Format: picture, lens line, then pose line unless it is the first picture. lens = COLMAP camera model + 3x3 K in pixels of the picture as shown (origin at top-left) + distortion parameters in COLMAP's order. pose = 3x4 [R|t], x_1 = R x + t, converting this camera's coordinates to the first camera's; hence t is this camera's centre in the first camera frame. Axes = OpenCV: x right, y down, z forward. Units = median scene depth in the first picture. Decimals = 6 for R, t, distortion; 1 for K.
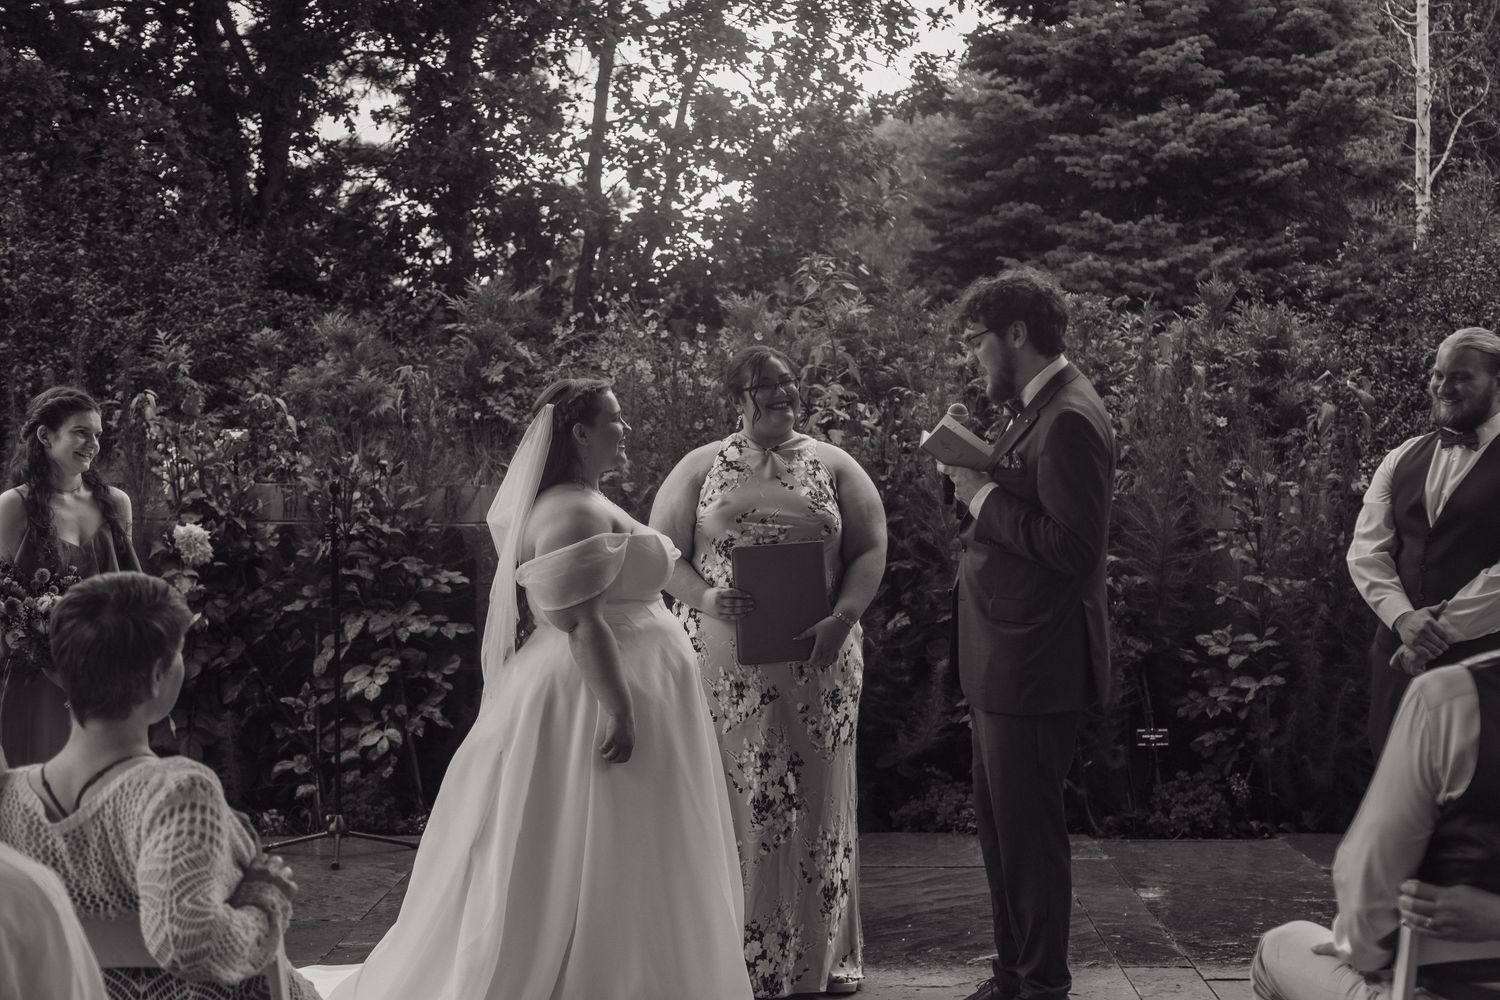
lens RADIAL K [[2440.3, 0, 750.0], [0, 2440.3, 500.0], [0, 0, 1]] dist [0.009335, 0.140886]
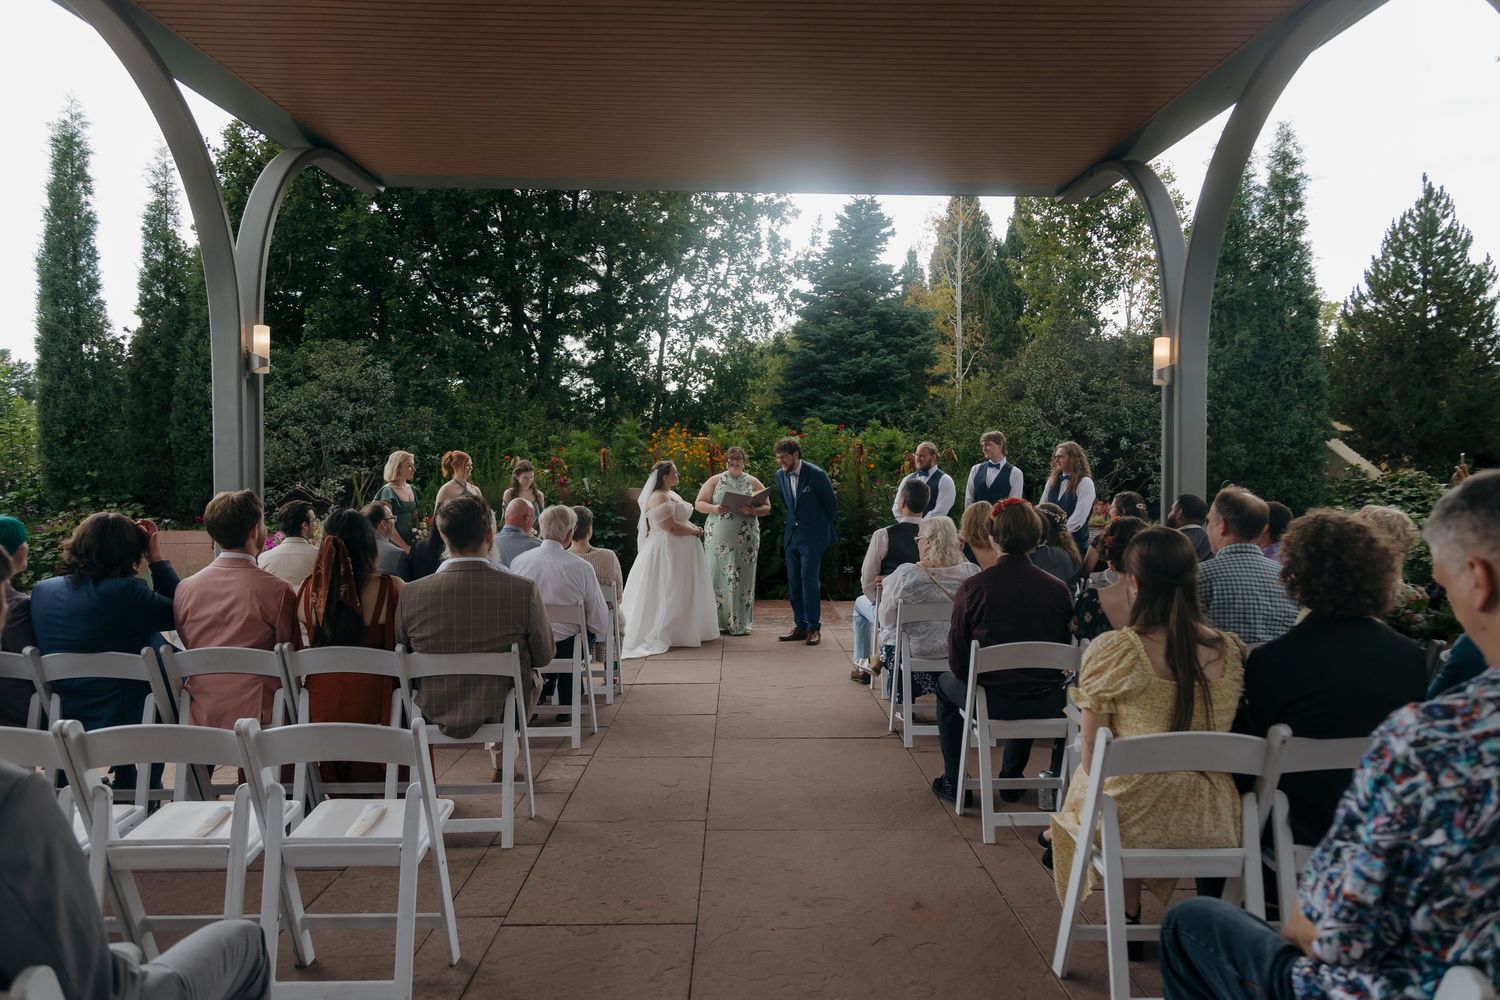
lens RADIAL K [[1033.4, 0, 750.0], [0, 1033.4, 500.0], [0, 0, 1]] dist [0.017304, -0.001815]
pose [[0.999277, 0.000289, 0.038029, -0.006460], [-0.000485, 0.999987, 0.005134, 0.001927], [-0.038027, -0.005148, 0.999263, -0.205962]]
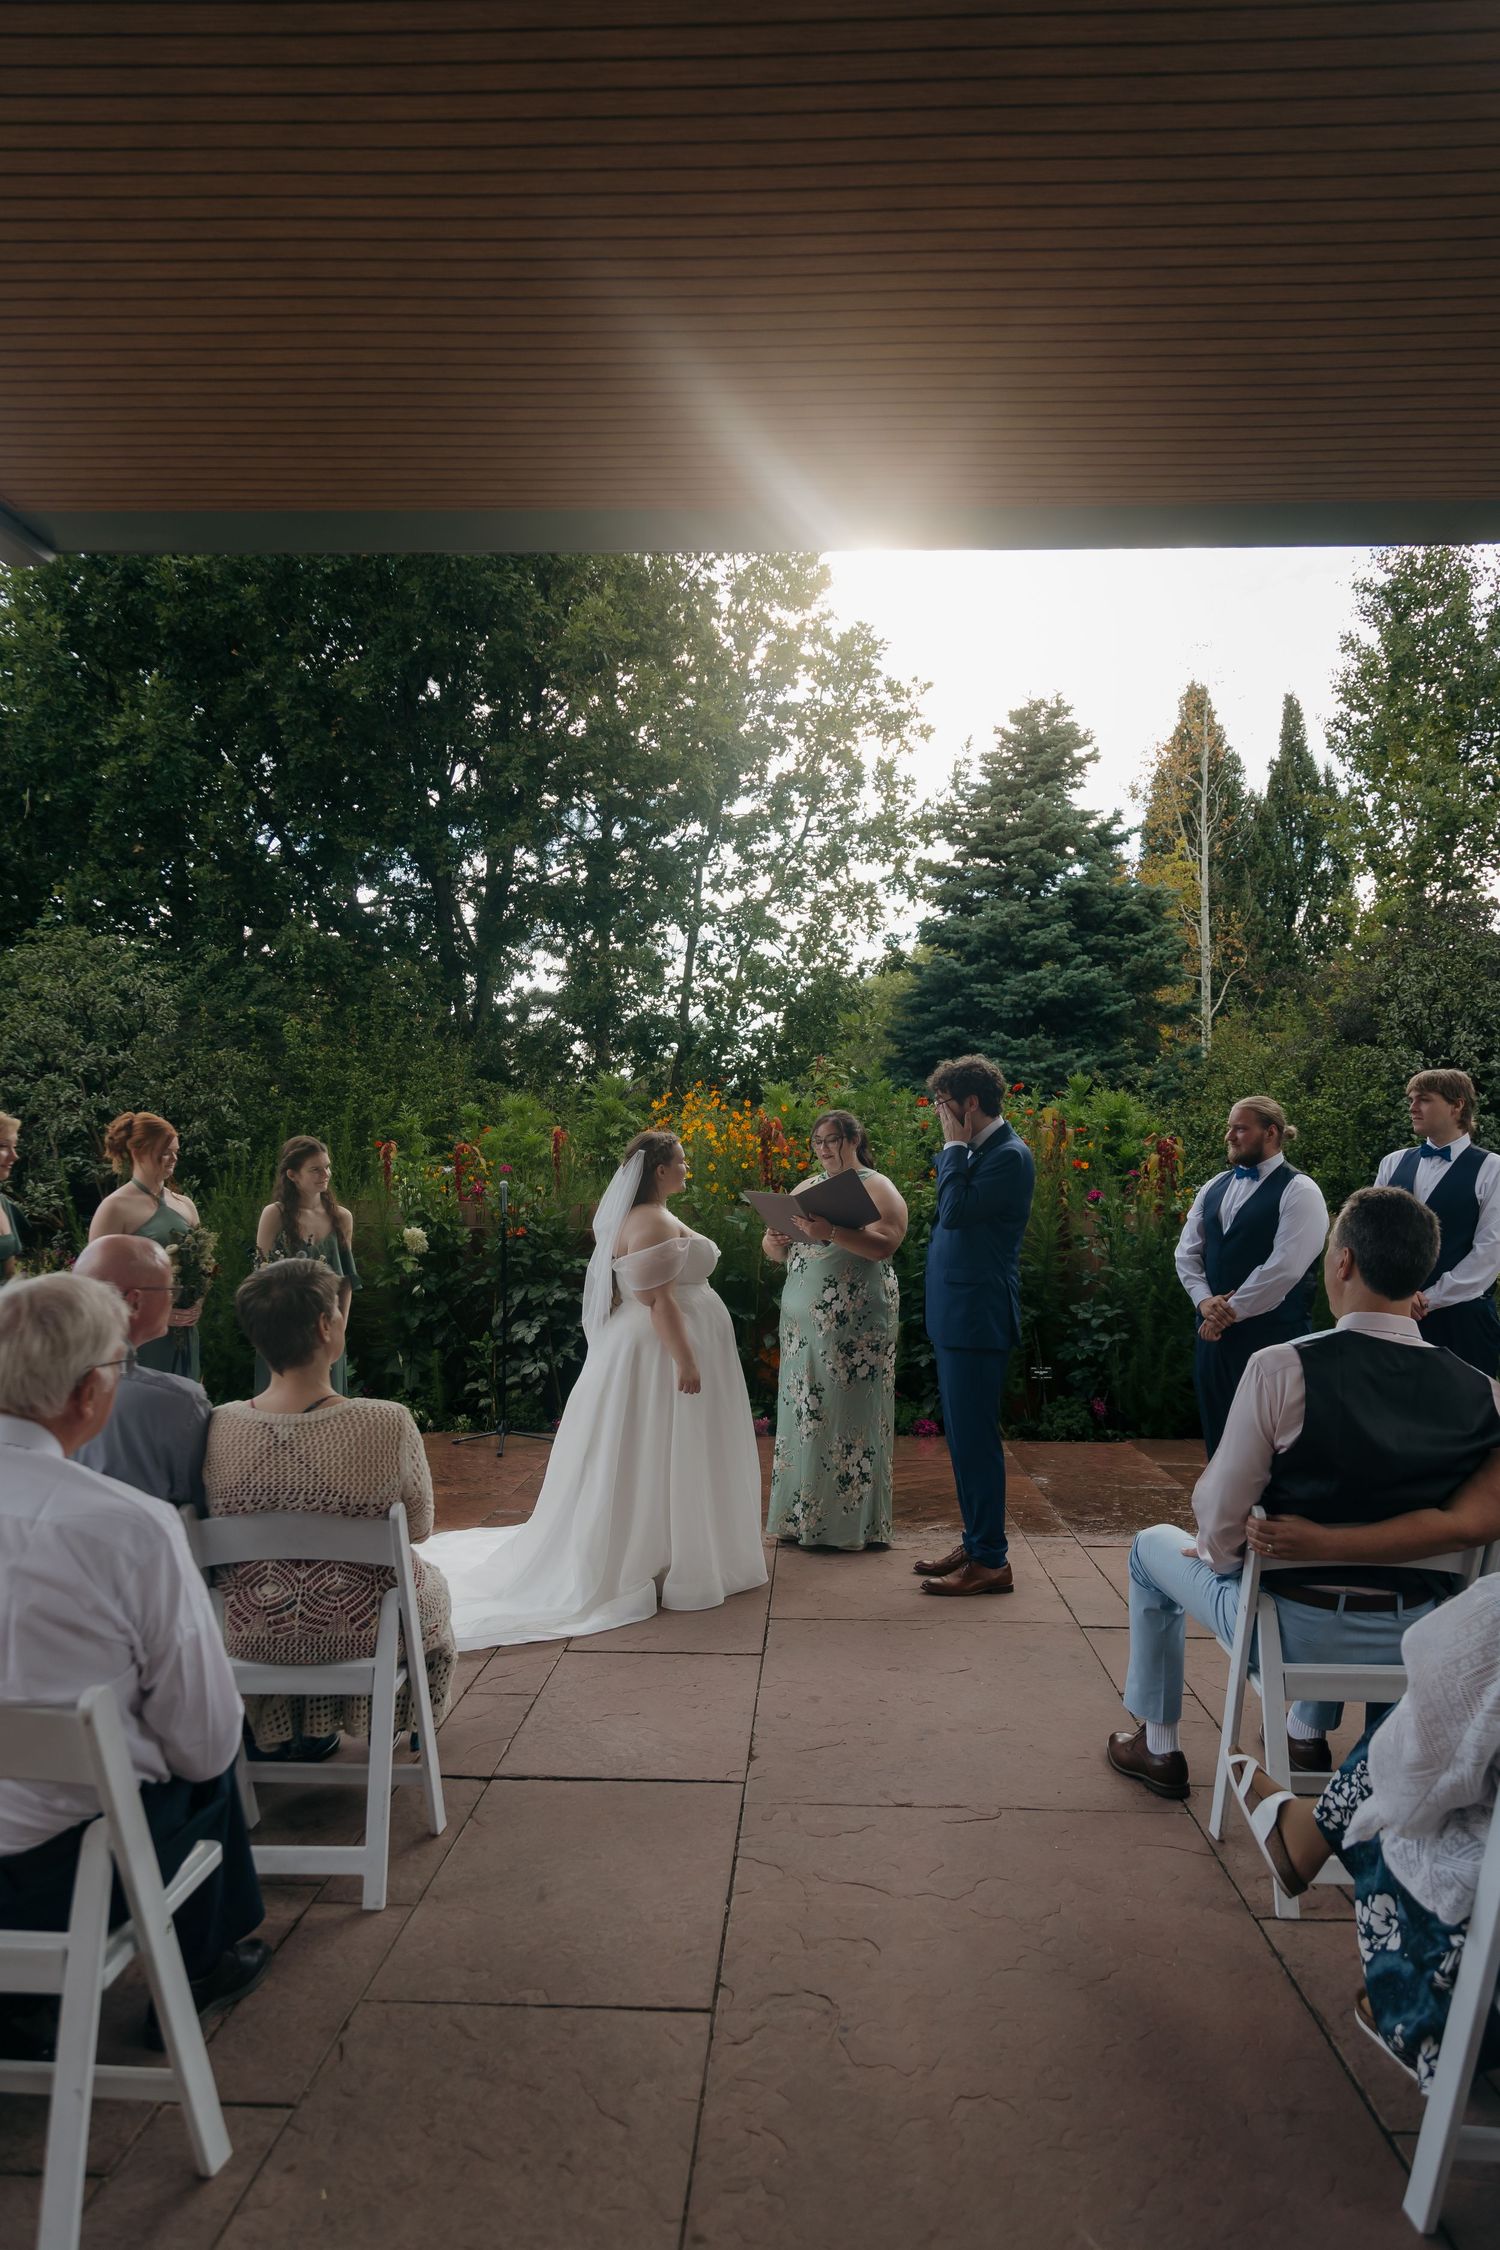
lens RADIAL K [[1483.9, 0, 750.0], [0, 1483.9, 1125.0], [0, 0, 1]] dist [0.024722, 0.000752]
pose [[0.999676, 0.004996, -0.024952, 0.004182], [-0.006479, 0.998197, -0.059676, -0.000096], [0.024609, 0.059818, 0.997906, 0.043135]]
